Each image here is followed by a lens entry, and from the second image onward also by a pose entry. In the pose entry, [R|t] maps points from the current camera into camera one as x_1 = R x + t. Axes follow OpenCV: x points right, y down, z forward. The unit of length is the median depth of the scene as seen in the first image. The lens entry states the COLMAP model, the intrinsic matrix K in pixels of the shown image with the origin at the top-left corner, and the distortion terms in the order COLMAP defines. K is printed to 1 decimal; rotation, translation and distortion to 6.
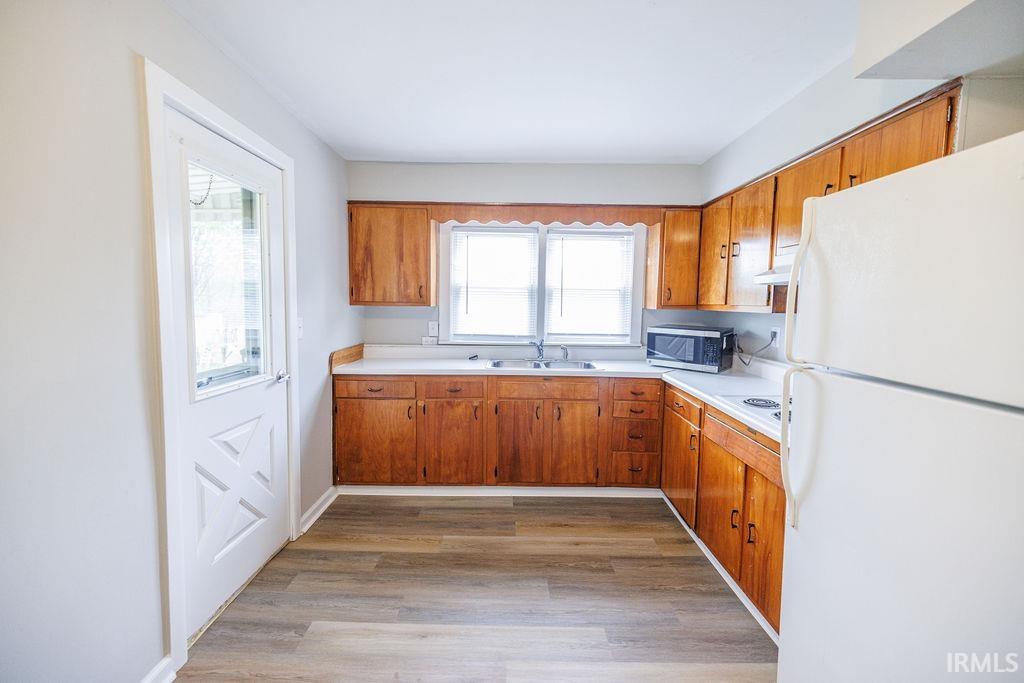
lens RADIAL K [[437.9, 0, 510.4], [0, 437.9, 341.4], [0, 0, 1]] dist [0.001877, 0.000060]
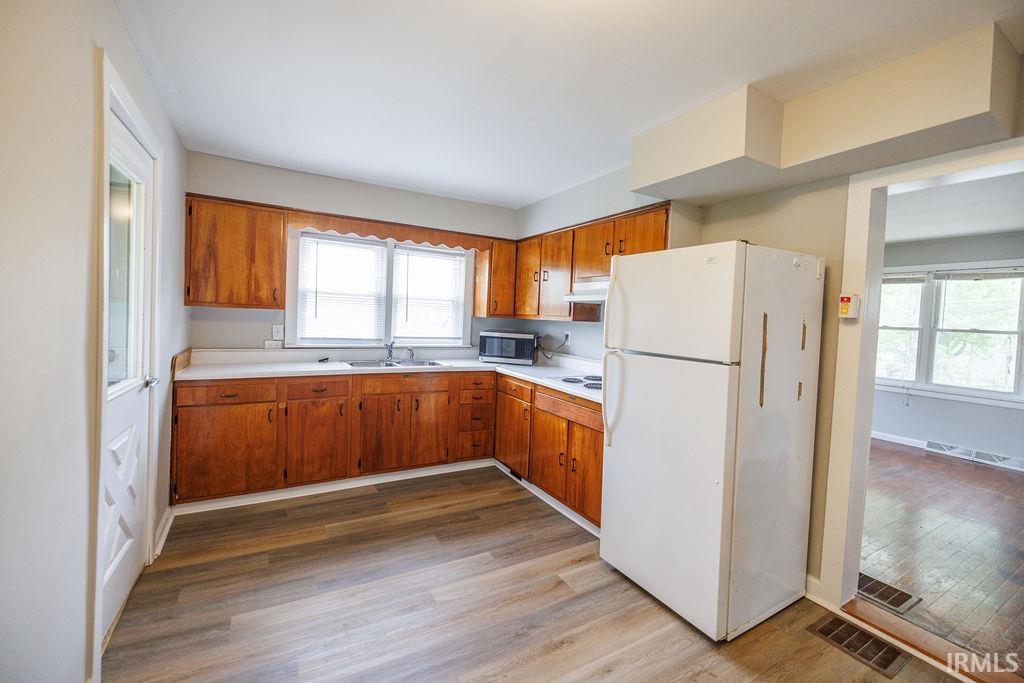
lens RADIAL K [[437.9, 0, 512.7], [0, 437.9, 338.5], [0, 0, 1]] dist [0.001877, 0.000060]
pose [[0.864287, -0.003164, 0.502989, -0.254444], [0.016633, 0.999613, -0.022293, 0.018930], [-0.502724, 0.027634, 0.864005, -0.140466]]
